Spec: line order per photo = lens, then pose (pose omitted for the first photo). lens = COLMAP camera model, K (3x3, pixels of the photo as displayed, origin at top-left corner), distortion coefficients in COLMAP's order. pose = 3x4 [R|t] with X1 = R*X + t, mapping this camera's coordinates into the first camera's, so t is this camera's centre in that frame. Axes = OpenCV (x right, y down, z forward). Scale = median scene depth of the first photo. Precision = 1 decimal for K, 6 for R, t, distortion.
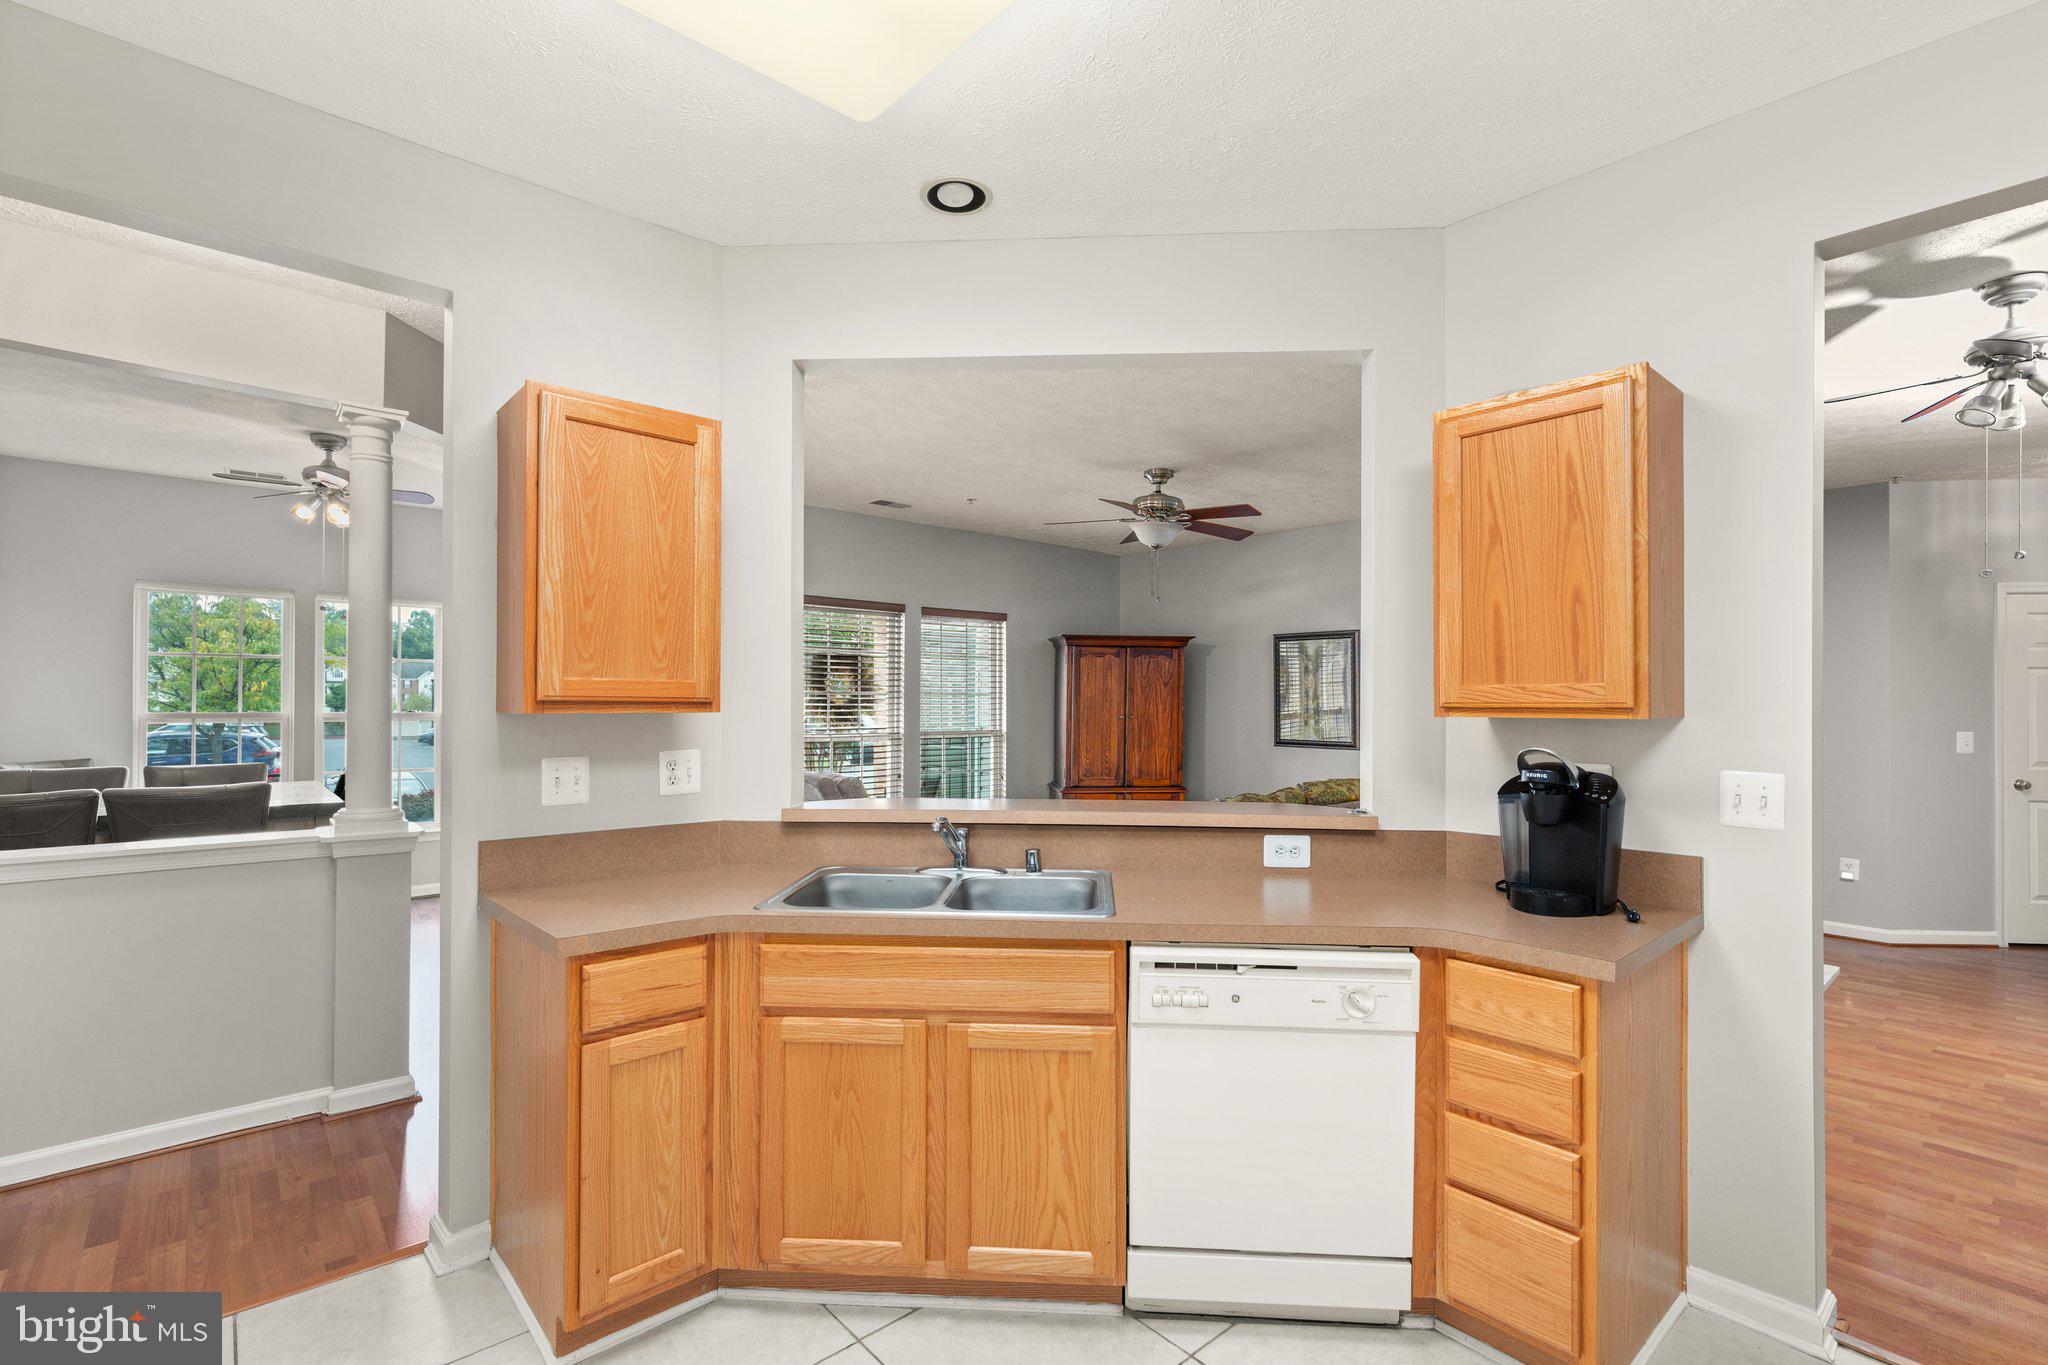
lens RADIAL K [[919.4, 0, 1029.7], [0, 919.4, 695.4], [0, 0, 1]] dist [-0.000785, -0.000170]
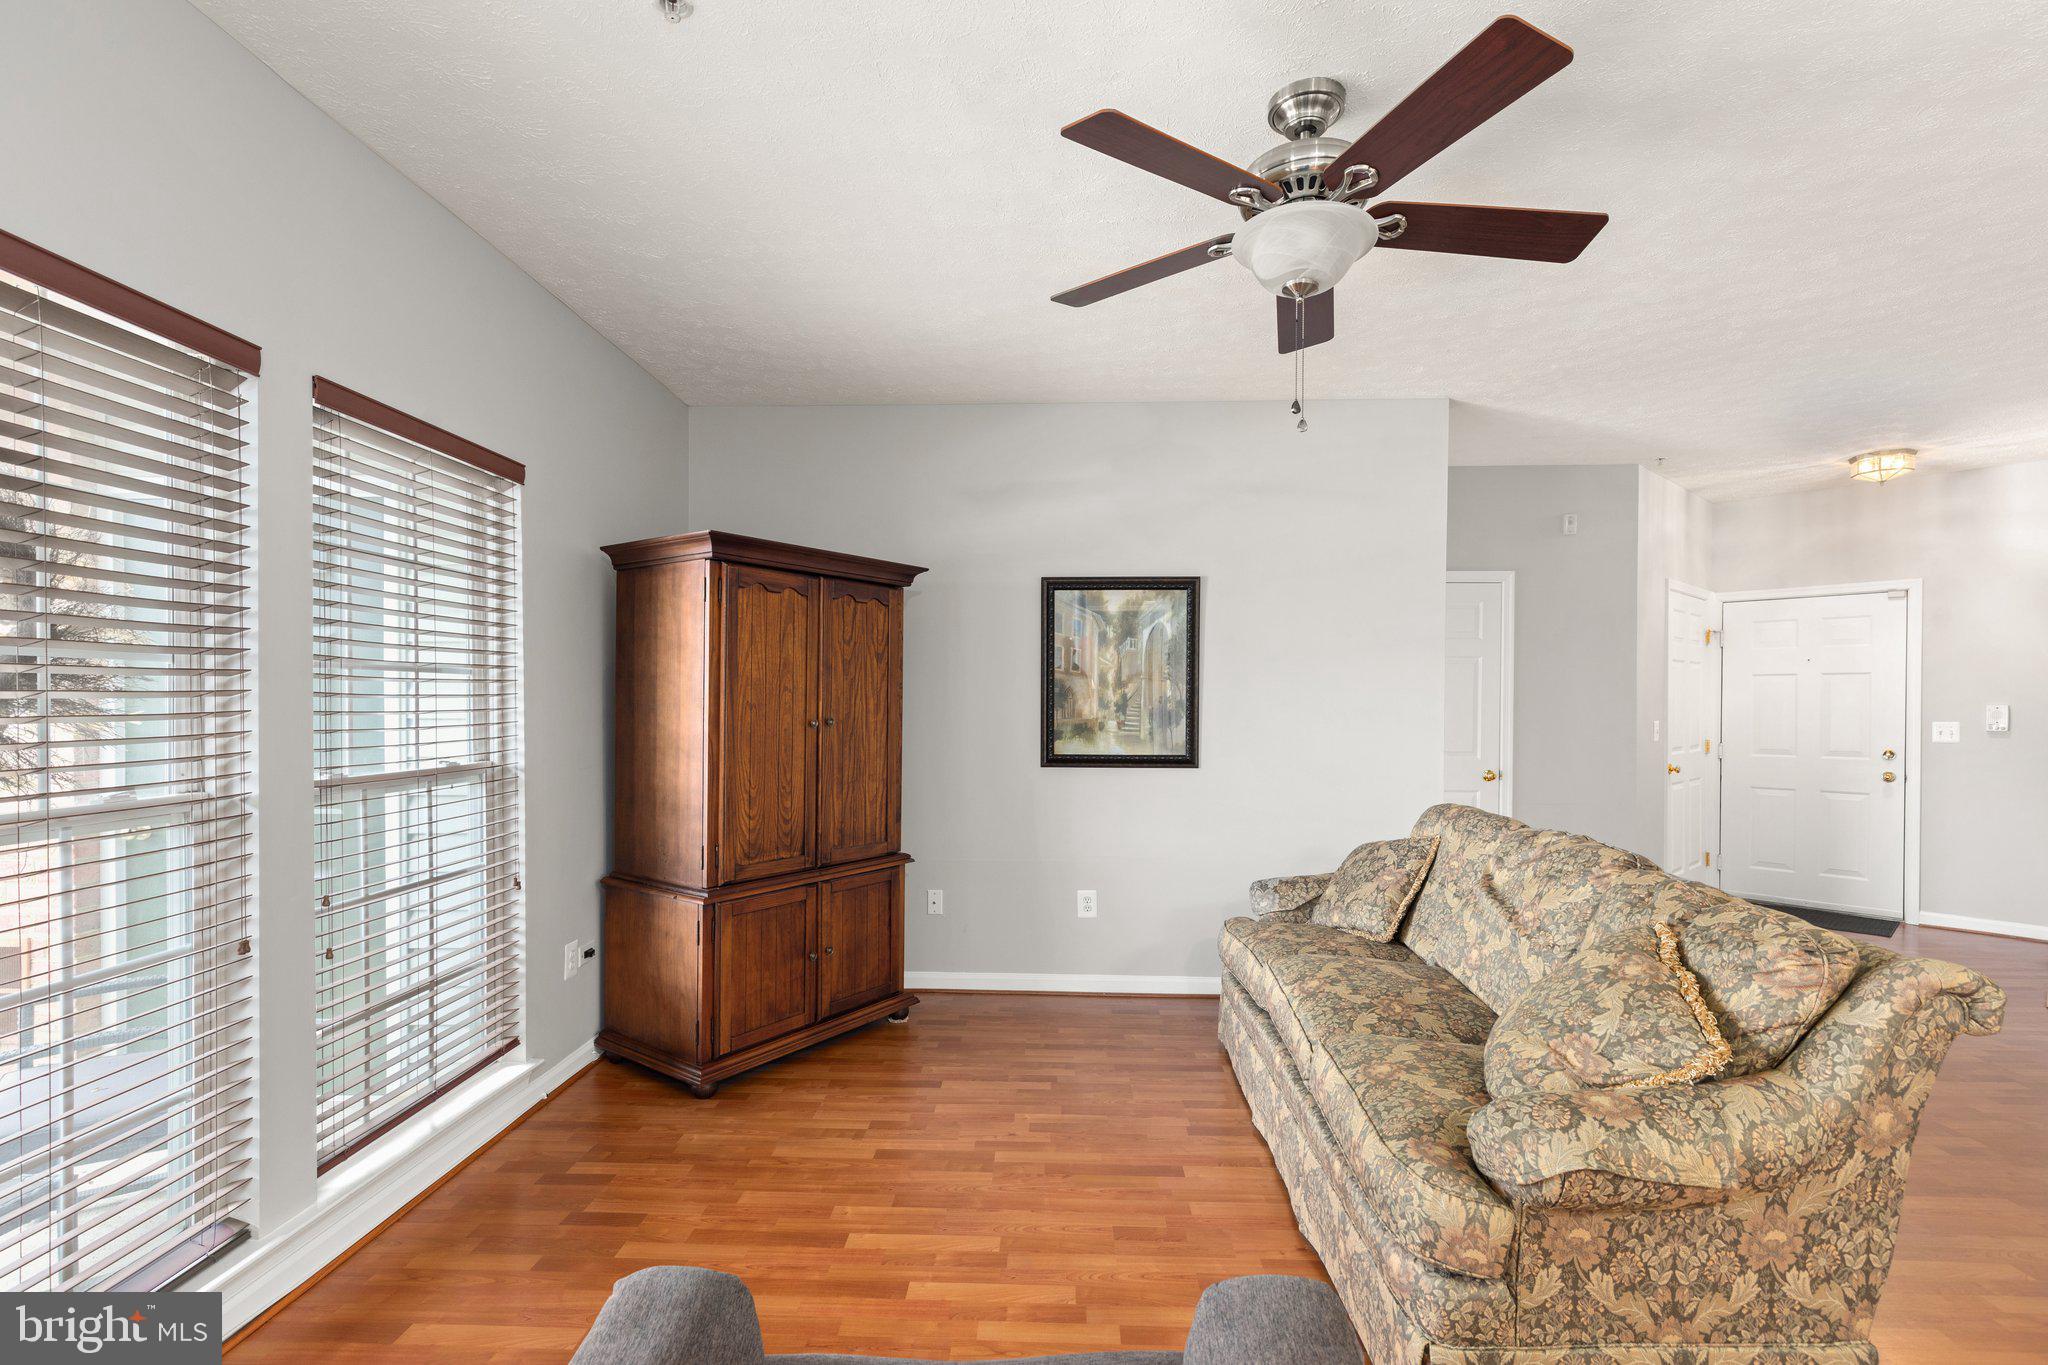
lens RADIAL K [[927.4, 0, 1019.1], [0, 927.4, 703.1], [0, 0, 1]] dist [0.005043, -0.000018]
pose [[0.685485, -0.004542, 0.728073, -0.177812], [-0.000200, 0.999979, 0.006426, 0.010285], [-0.728087, -0.004550, 0.685470, 0.602503]]
